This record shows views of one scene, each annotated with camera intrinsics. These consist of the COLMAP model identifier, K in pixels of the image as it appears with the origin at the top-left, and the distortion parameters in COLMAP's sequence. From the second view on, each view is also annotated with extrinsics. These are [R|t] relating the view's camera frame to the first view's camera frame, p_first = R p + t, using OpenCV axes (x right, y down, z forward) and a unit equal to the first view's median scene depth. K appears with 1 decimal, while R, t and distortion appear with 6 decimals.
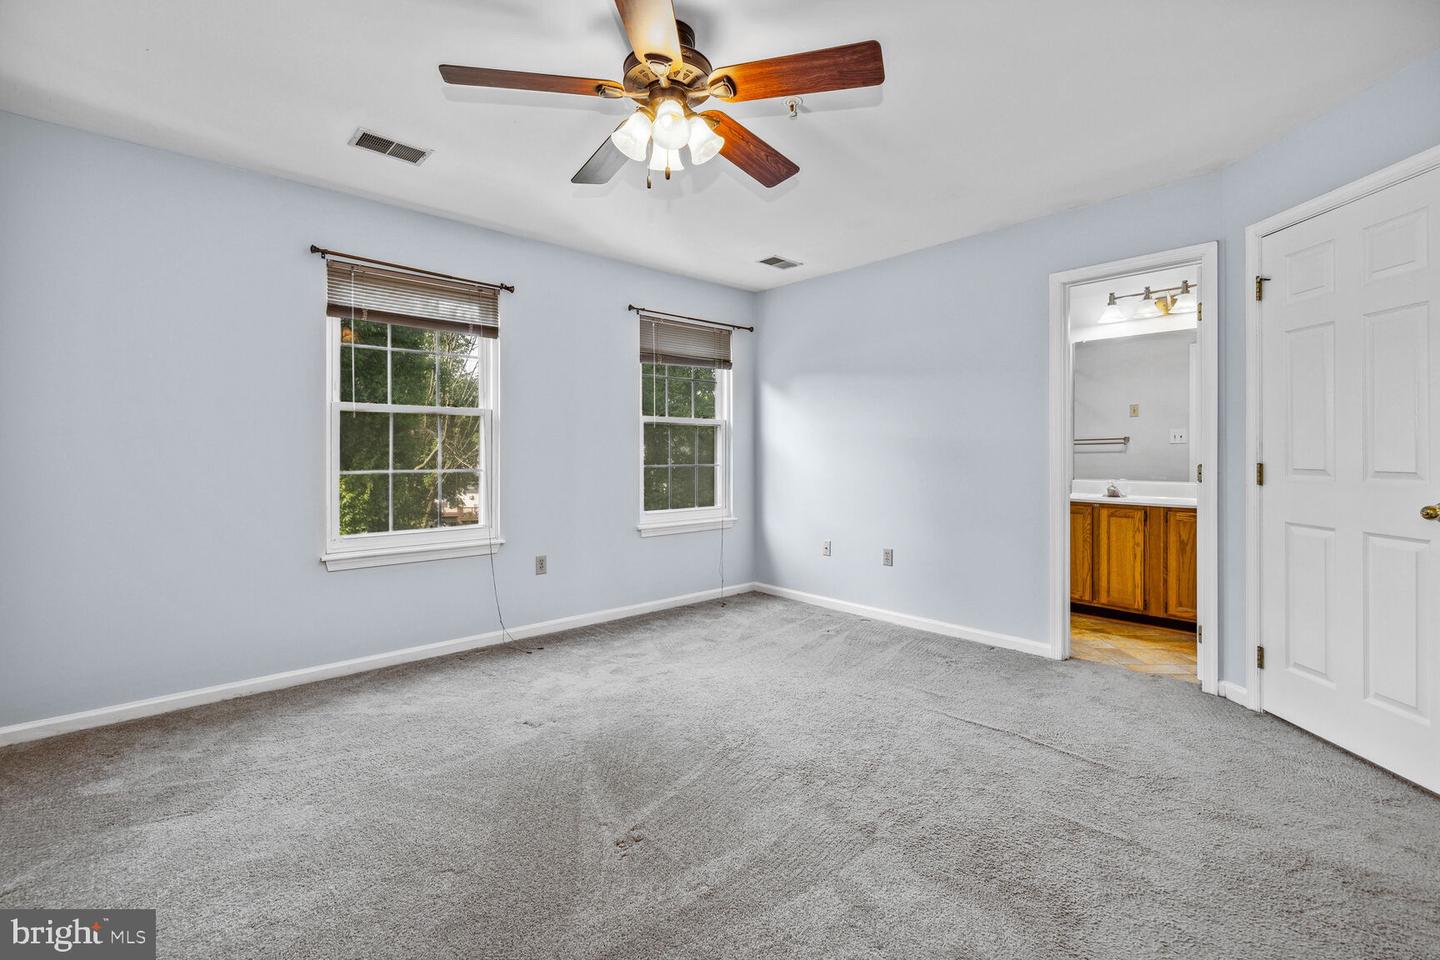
lens RADIAL K [[641.6, 0, 711.0], [0, 641.6, 454.2], [0, 0, 1]] dist [-0.000906, 0.000437]
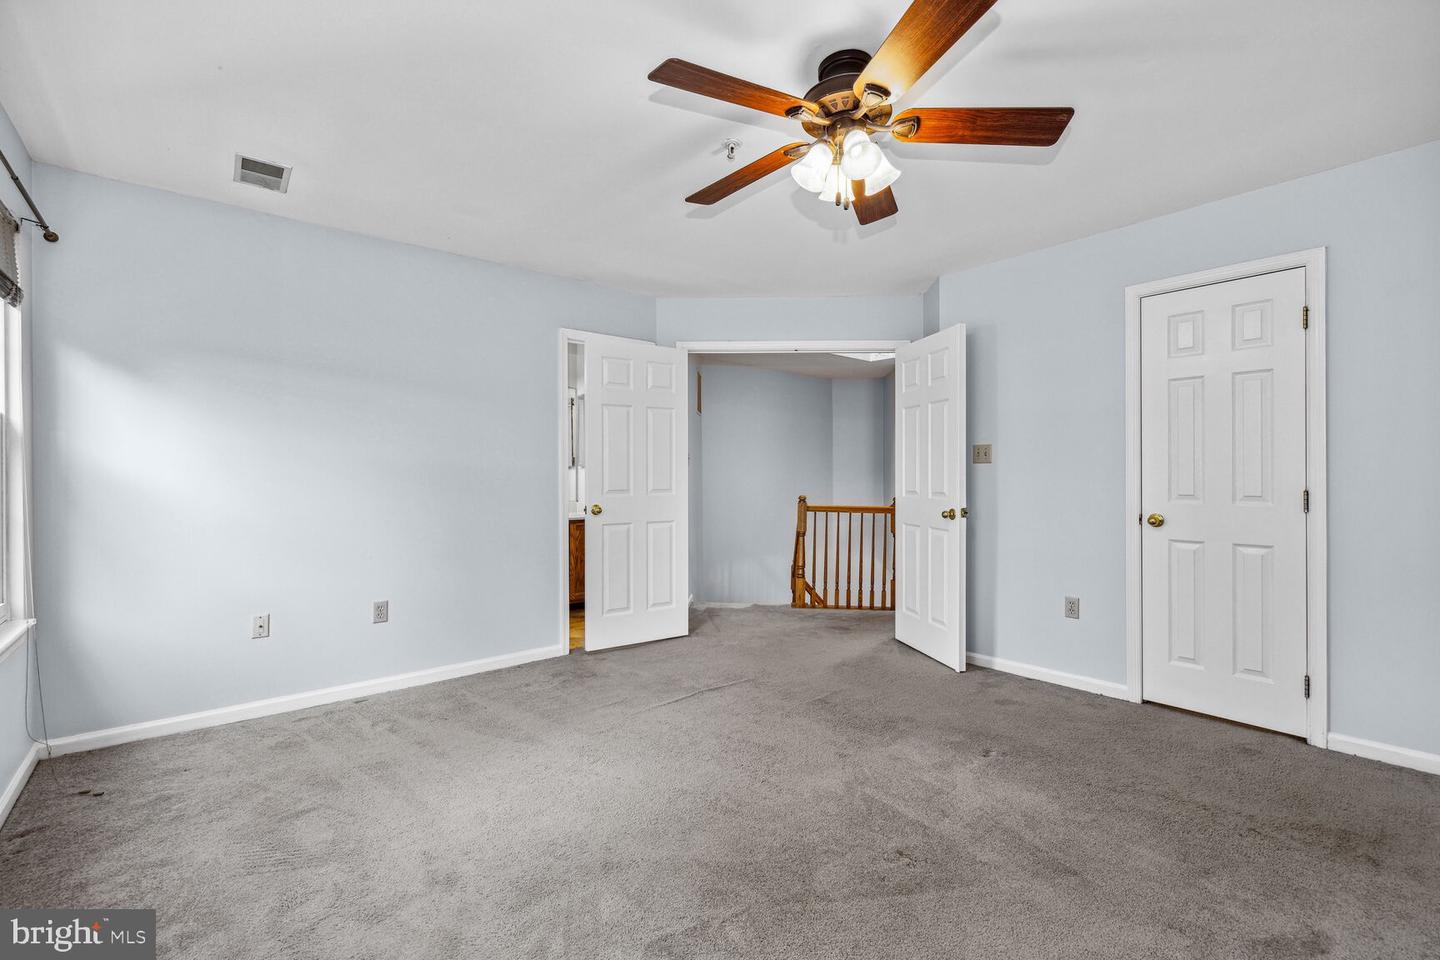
lens RADIAL K [[628.4, 0, 723.8], [0, 628.4, 474.2], [0, 0, 1]] dist [0.000374, 0.000166]
pose [[0.018826, 0.004005, 0.999815, -0.637979], [0.005337, 0.999977, -0.004106, -0.006541], [-0.999809, 0.005413, 0.018805, 0.712093]]
